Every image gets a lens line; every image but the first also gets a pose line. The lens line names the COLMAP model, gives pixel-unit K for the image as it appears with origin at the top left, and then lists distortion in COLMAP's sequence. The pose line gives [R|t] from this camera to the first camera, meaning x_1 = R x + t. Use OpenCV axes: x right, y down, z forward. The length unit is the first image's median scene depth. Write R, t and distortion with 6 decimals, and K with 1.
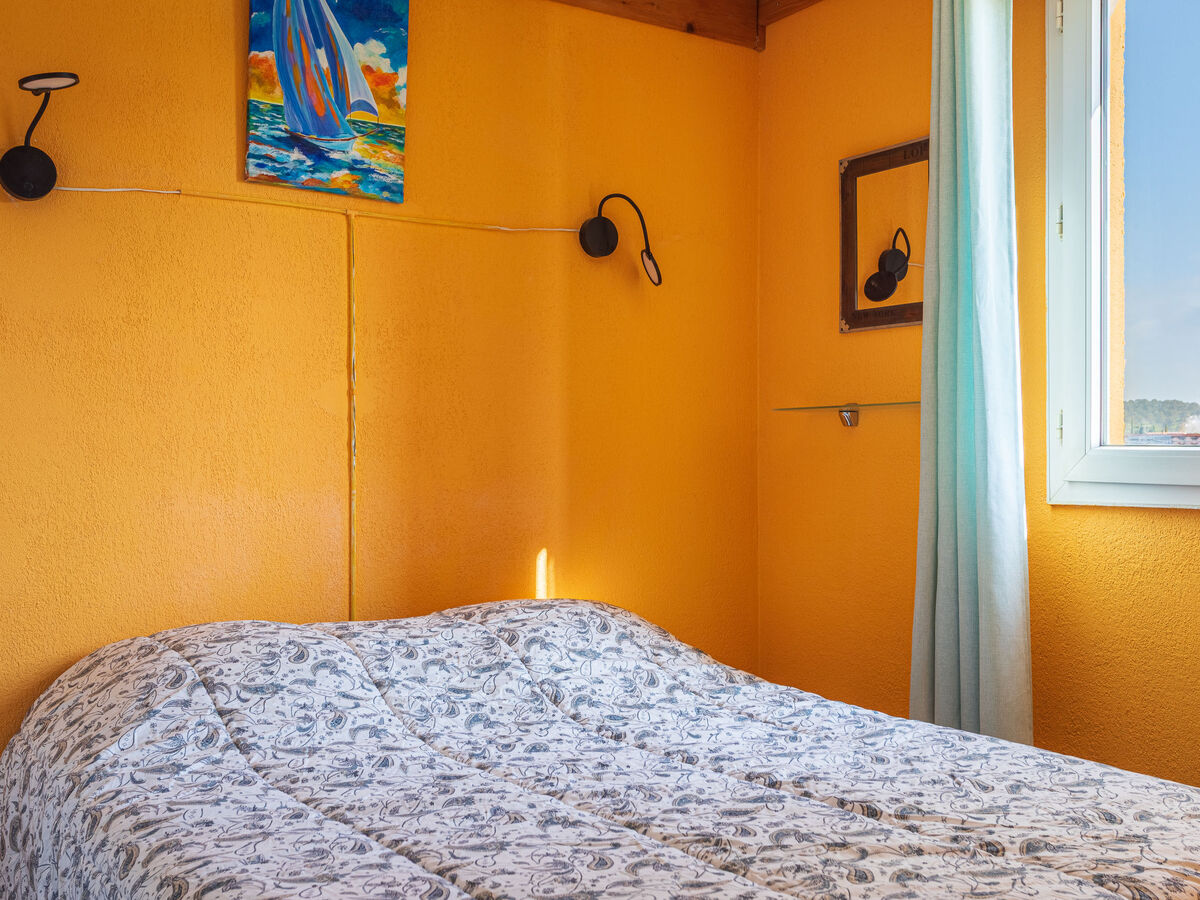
lens RADIAL K [[1224.4, 0, 601.0], [0, 1224.4, 446.9], [0, 0, 1]] dist [0.037108, 0.000000]
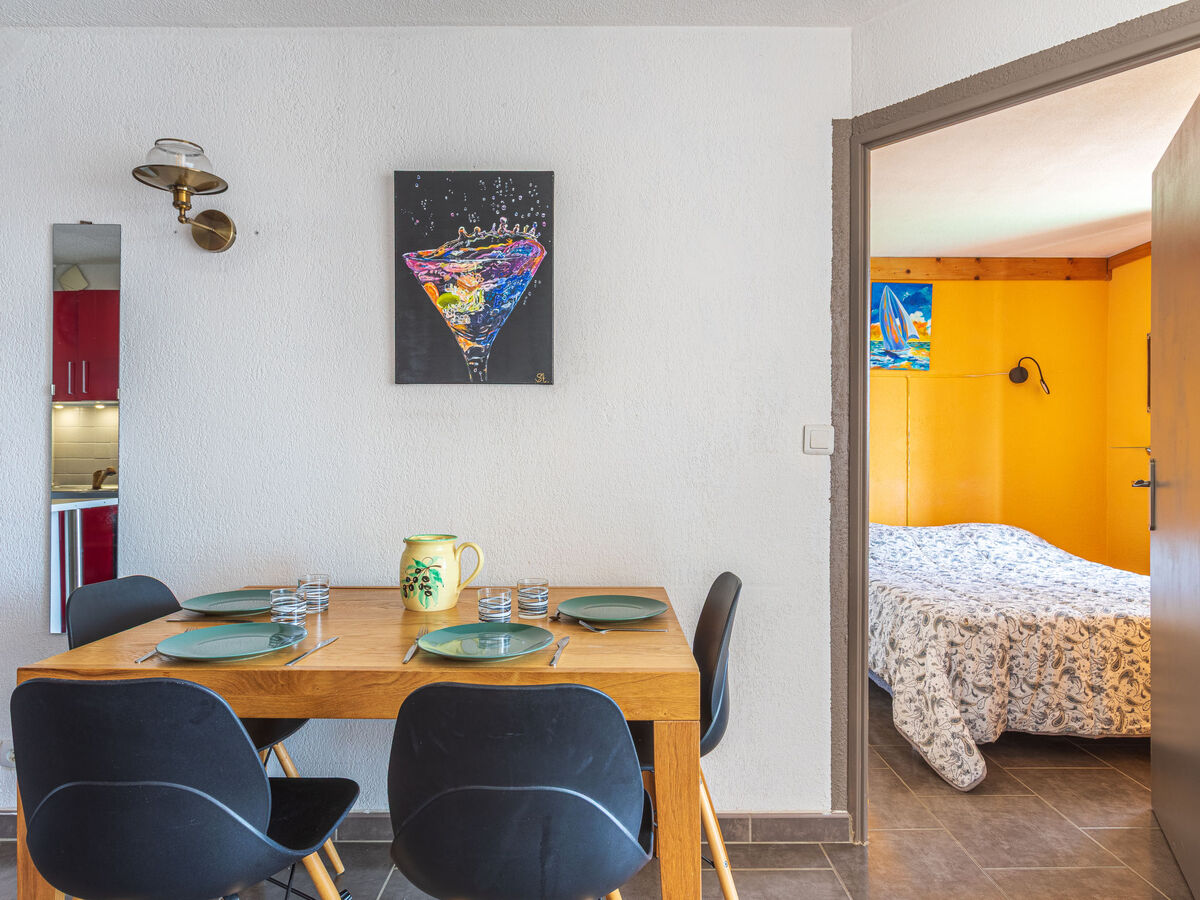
lens RADIAL K [[714.6, 0, 600.0], [0, 714.6, 449.6], [0, 0, 1]] dist [-0.004741, 0.004695]
pose [[0.826501, 0.003417, -0.562924, 0.144214], [-0.002304, 0.999994, 0.002687, -0.038206], [0.562930, -0.000923, 0.826504, -0.811892]]
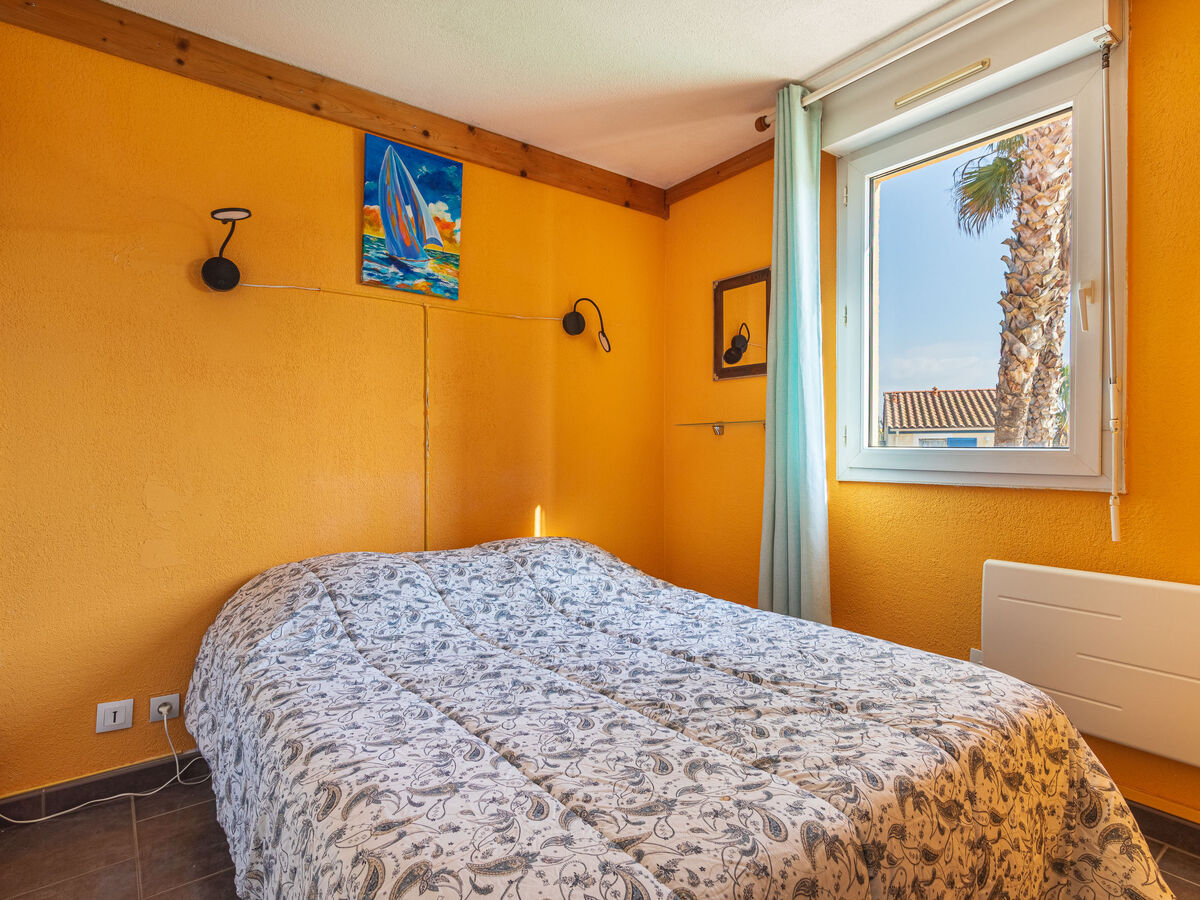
lens RADIAL K [[641.4, 0, 601.7], [0, 641.4, 450.9], [0, 0, 1]] dist [0.004779, 0.004883]
pose [[0.998476, 0.003504, 0.055083, -0.016241], [-0.003896, 0.999968, 0.007009, 0.000156], [-0.055057, -0.007213, 0.998457, 0.139756]]
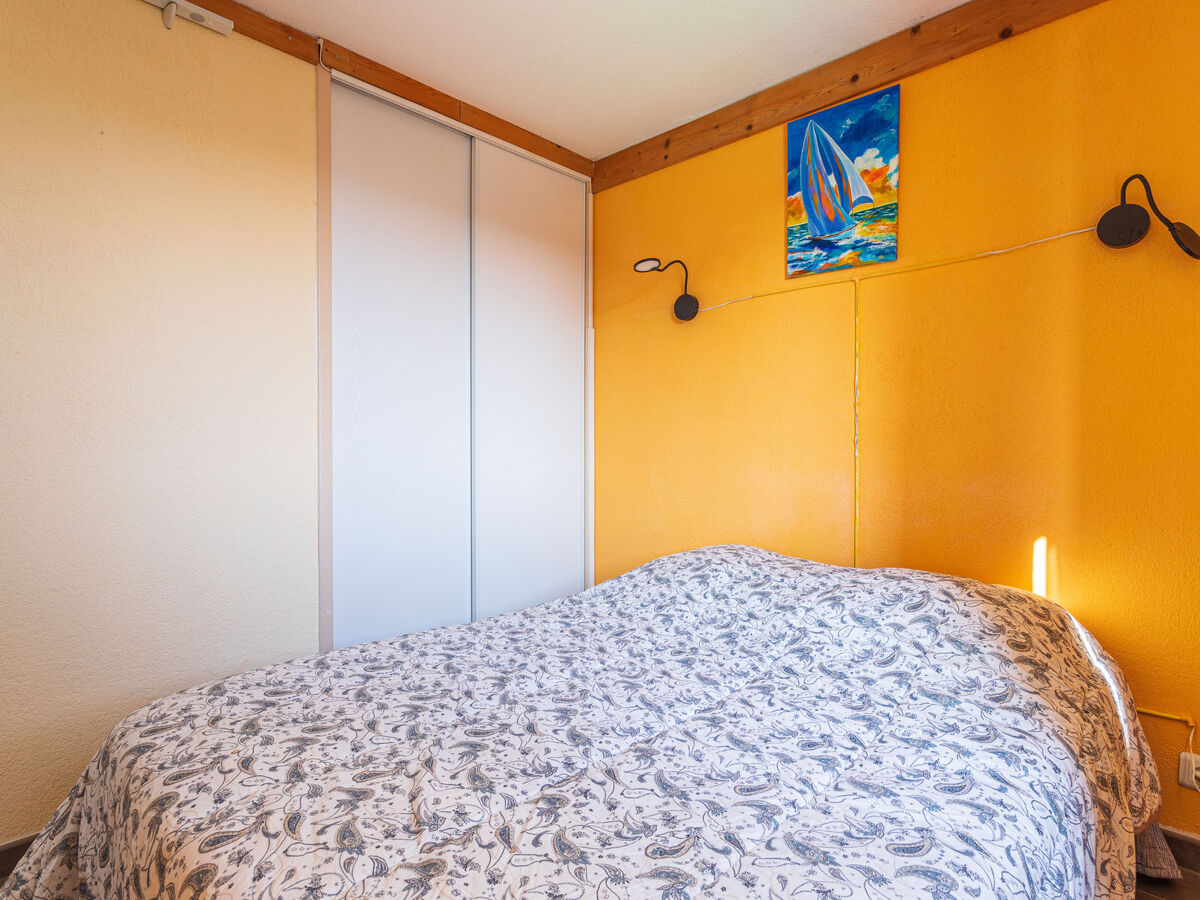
lens RADIAL K [[641.4, 0, 608.1], [0, 641.4, 448.8], [0, 0, 1]] dist [0.004779, 0.004883]
pose [[0.217395, 0.012030, -0.976009, 0.554954], [0.001111, 0.999920, 0.012572, -0.002814], [0.976083, -0.003818, 0.217365, 0.663548]]
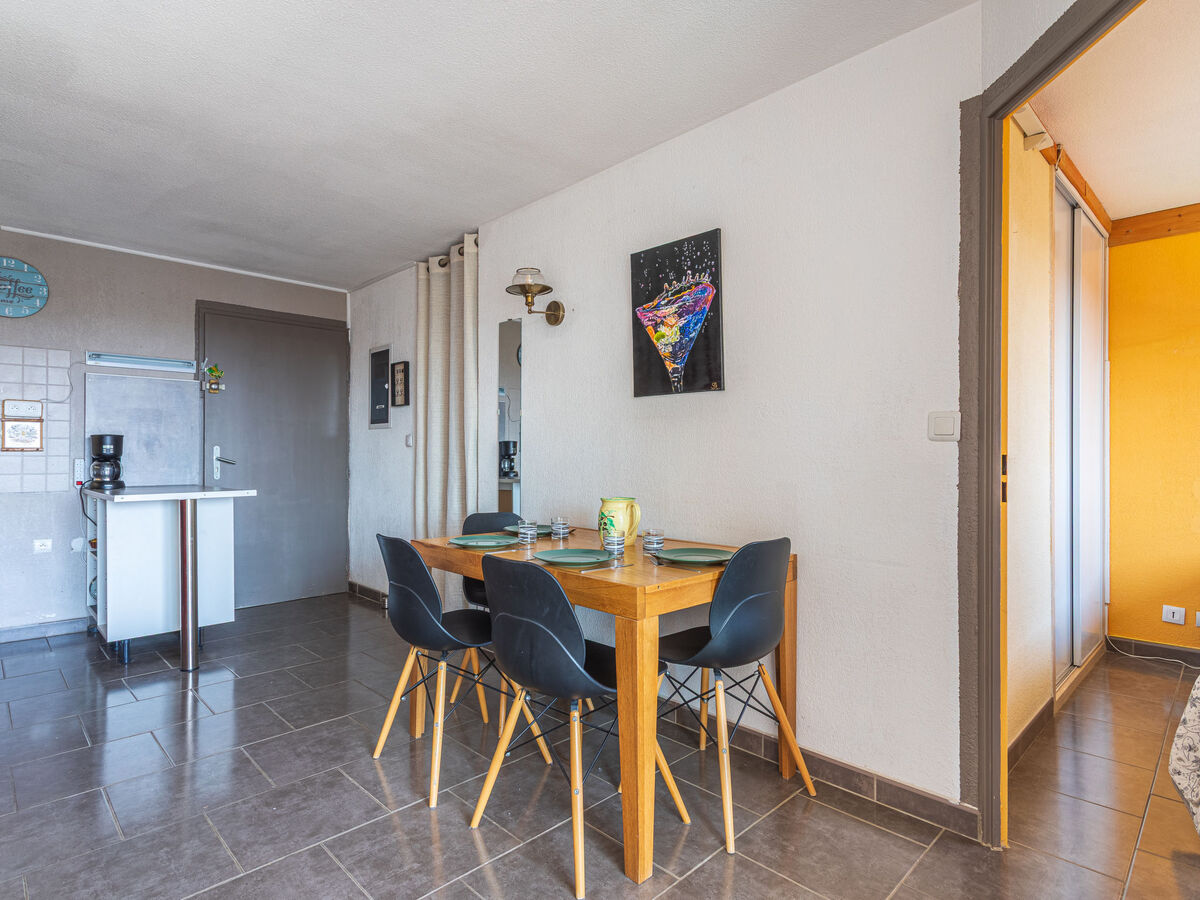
lens RADIAL K [[641.4, 0, 607.4], [0, 641.4, 449.5], [0, 0, 1]] dist [0.004779, 0.004883]
pose [[0.178342, -0.000718, -0.983968, 0.577215], [0.002277, 0.999997, -0.000317, -0.020761], [0.983966, -0.002185, 0.178343, -0.488857]]
